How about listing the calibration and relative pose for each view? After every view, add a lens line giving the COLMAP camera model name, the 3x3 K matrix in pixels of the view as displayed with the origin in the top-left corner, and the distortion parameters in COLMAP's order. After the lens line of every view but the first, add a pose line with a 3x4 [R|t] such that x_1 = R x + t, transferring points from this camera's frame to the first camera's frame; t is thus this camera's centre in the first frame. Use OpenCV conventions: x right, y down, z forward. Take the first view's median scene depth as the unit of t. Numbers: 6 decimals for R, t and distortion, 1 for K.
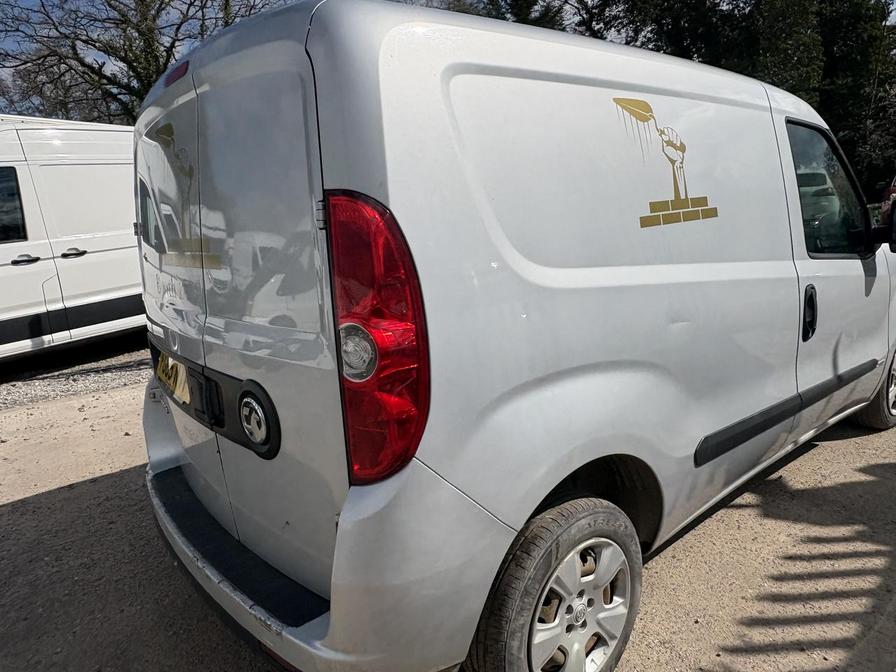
lens RADIAL K [[614.8, 0, 433.3], [0, 614.8, 331.8], [0, 0, 1]] dist [0.001614, 0.005580]
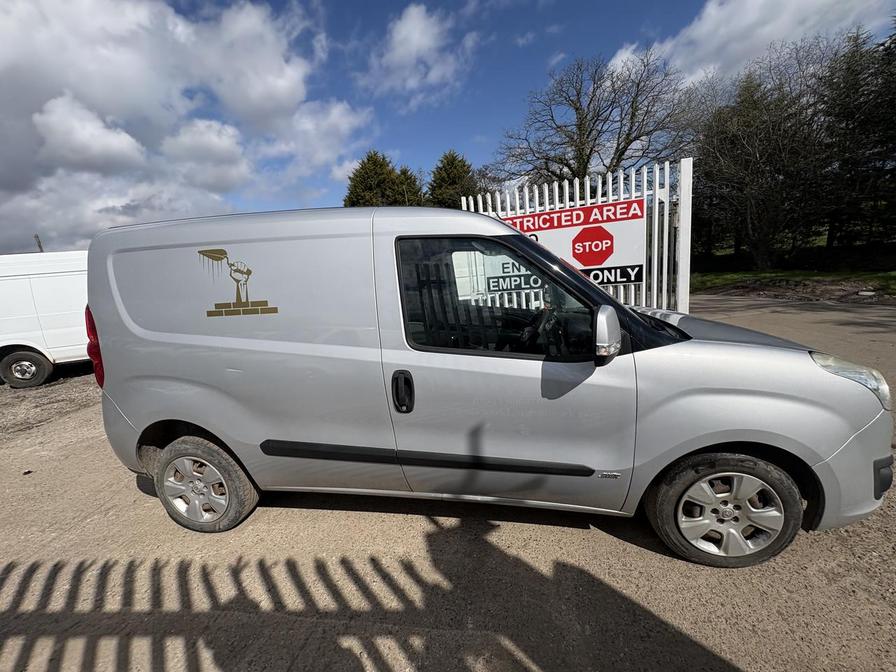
lens RADIAL K [[356.6, 0, 447.0], [0, 356.6, 331.9], [0, 0, 1]] dist [-0.000610, 0.001042]
pose [[0.653920, 0.168180, -0.737634, 1.228116], [-0.130426, 0.985442, 0.109056, -0.252043], [0.745236, 0.024893, 0.666336, 0.598343]]
